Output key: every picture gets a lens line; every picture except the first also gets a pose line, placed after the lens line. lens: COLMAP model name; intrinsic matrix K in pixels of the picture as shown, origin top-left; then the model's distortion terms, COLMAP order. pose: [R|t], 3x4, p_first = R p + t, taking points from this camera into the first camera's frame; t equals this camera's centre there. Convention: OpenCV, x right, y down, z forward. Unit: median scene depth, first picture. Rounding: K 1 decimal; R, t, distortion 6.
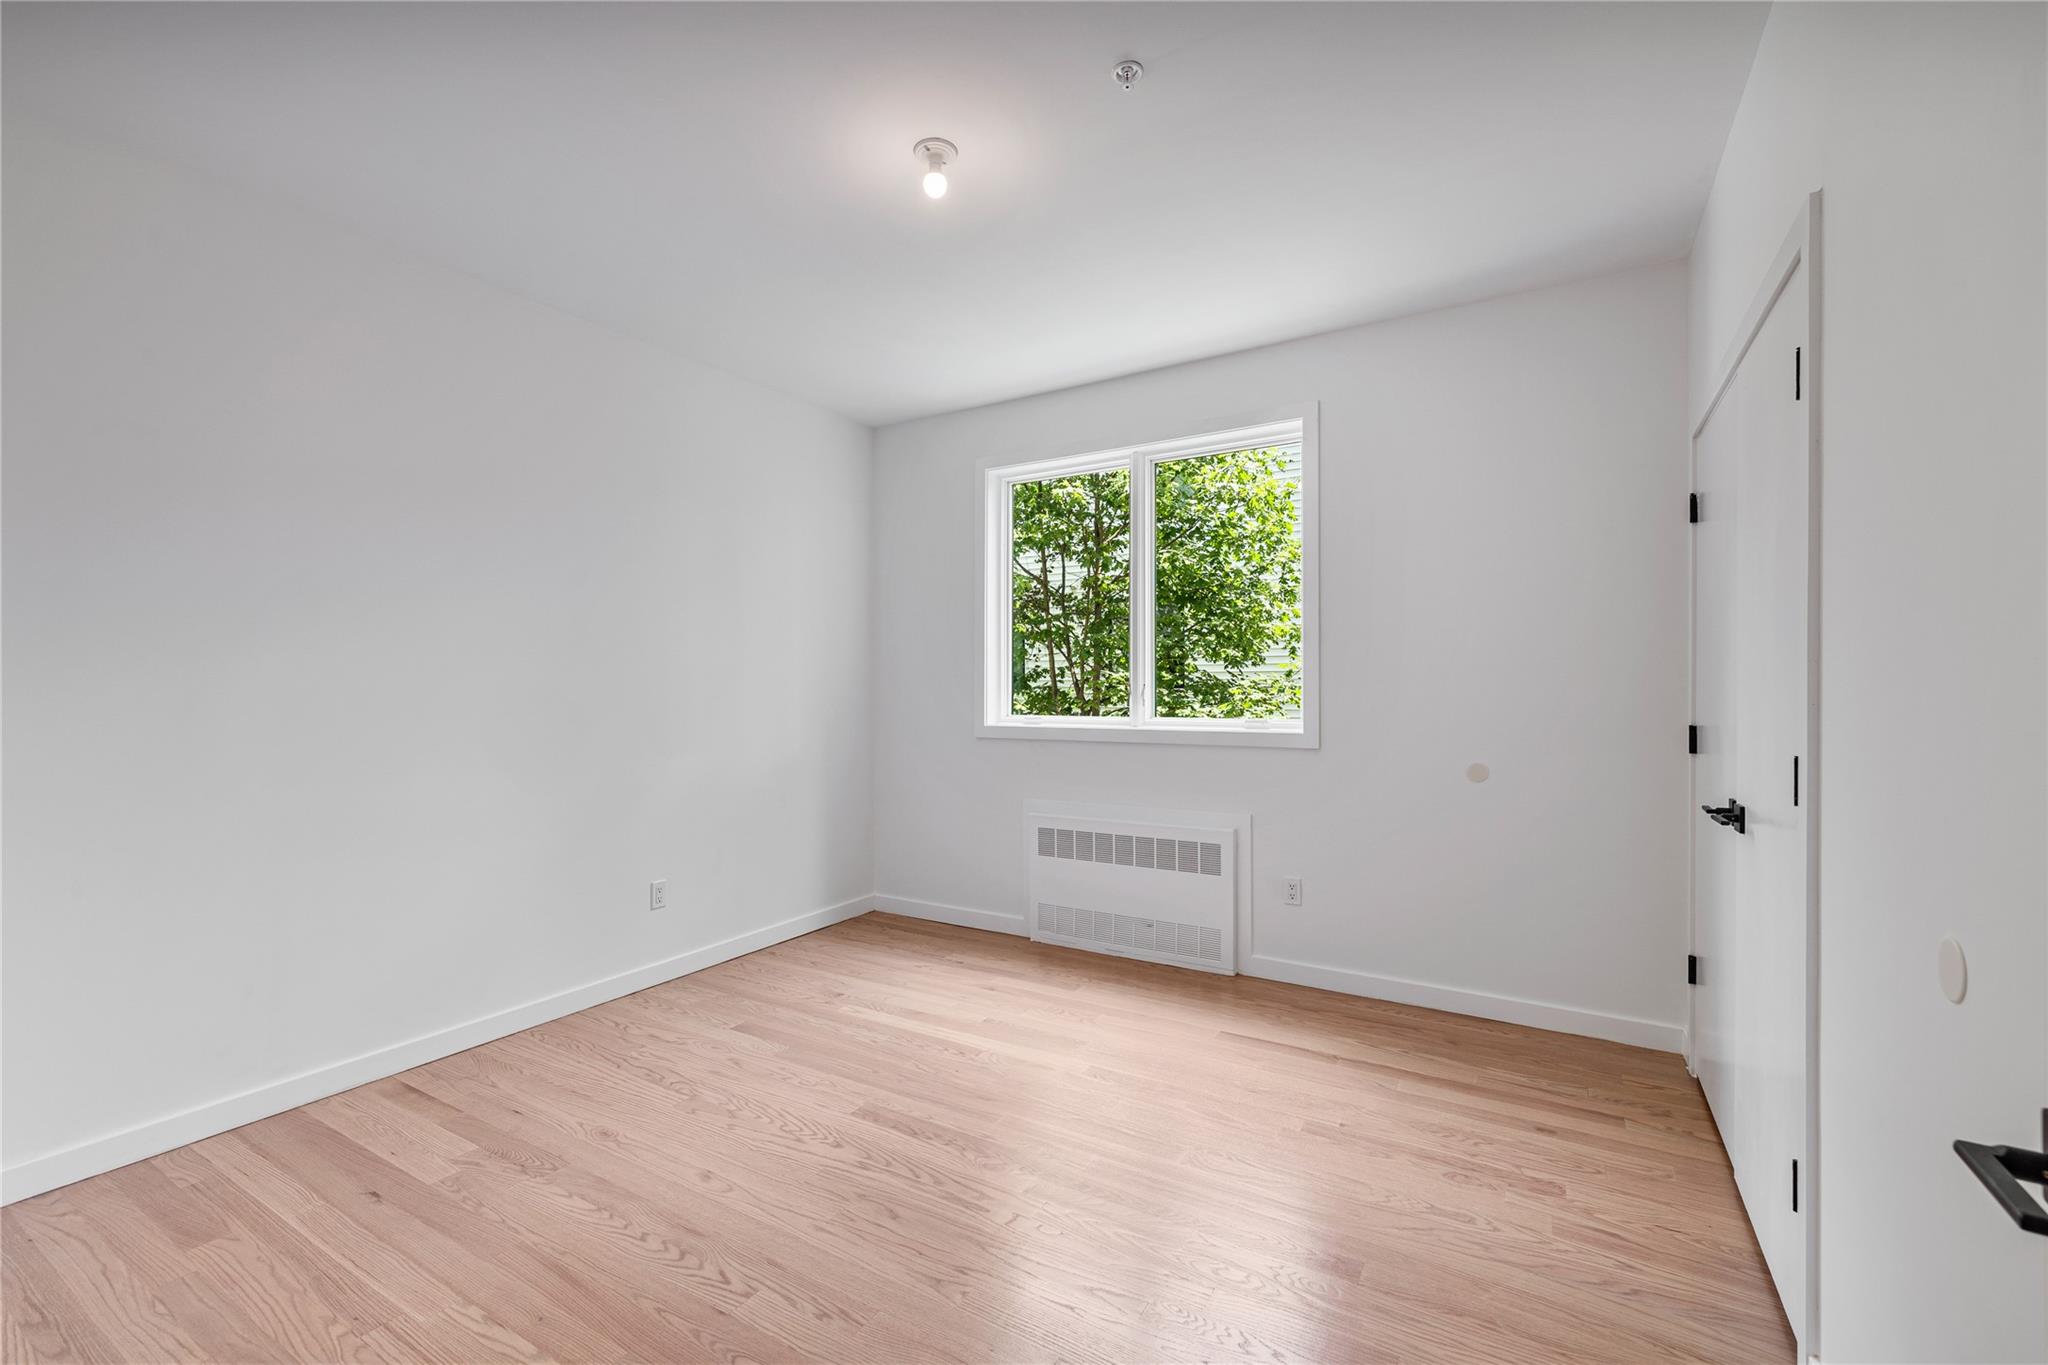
lens RADIAL K [[853.6, 0, 1026.7], [0, 853.6, 689.8], [0, 0, 1]] dist [0.000038, 0.000447]
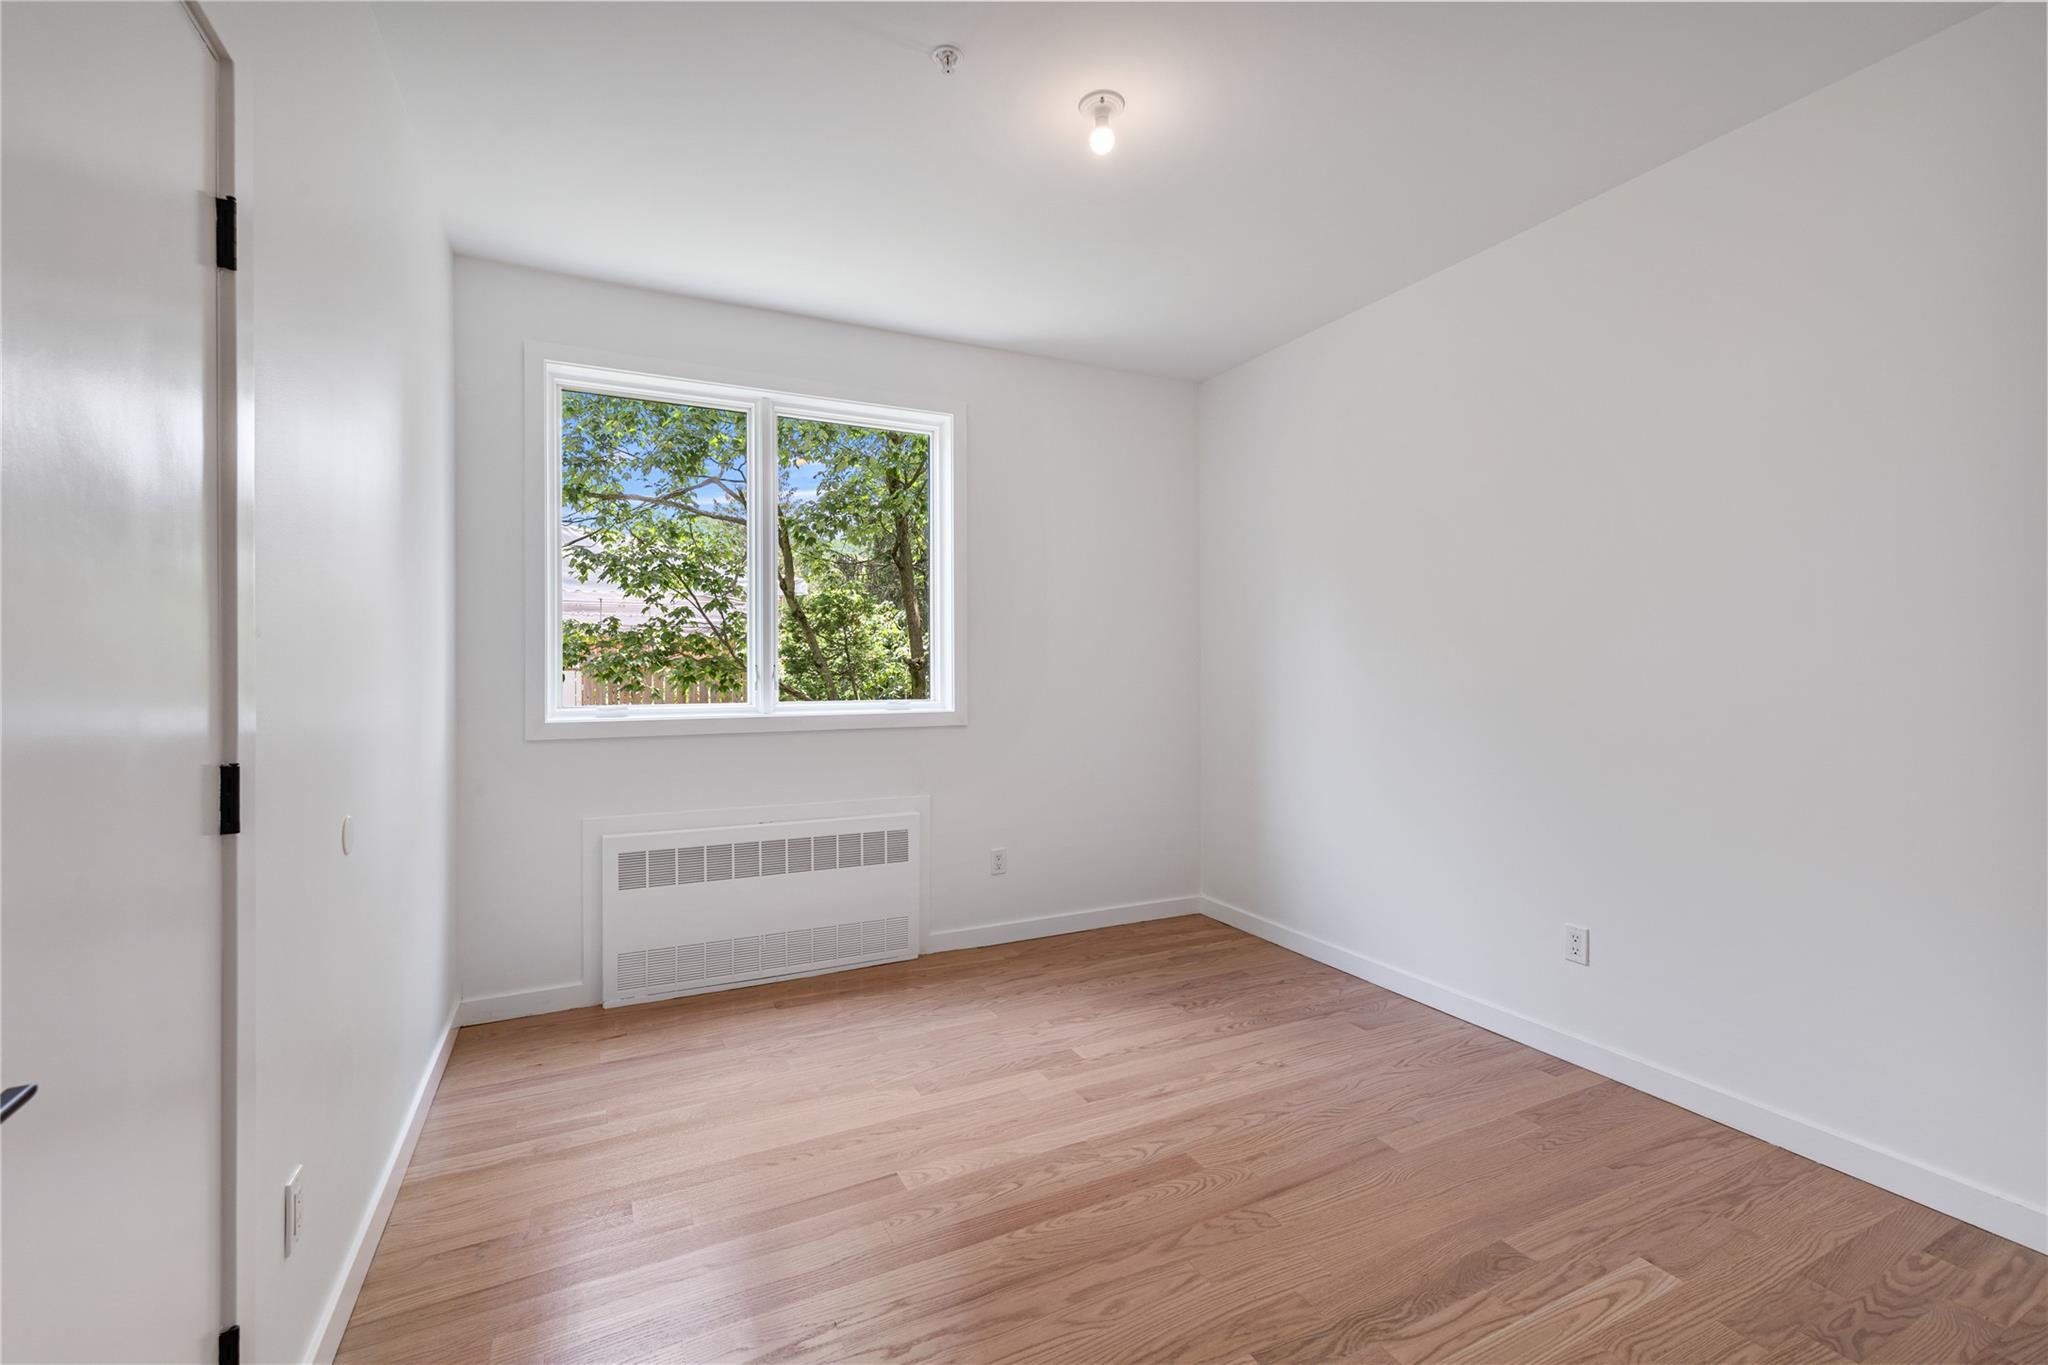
lens RADIAL K [[853.6, 0, 1029.7], [0, 853.6, 683.5], [0, 0, 1]] dist [0.000038, 0.000447]
pose [[0.515660, -0.000955, 0.856793, -0.490512], [-0.004130, 0.999985, 0.003600, 0.007452], [-0.856783, -0.005395, 0.515649, 0.333257]]
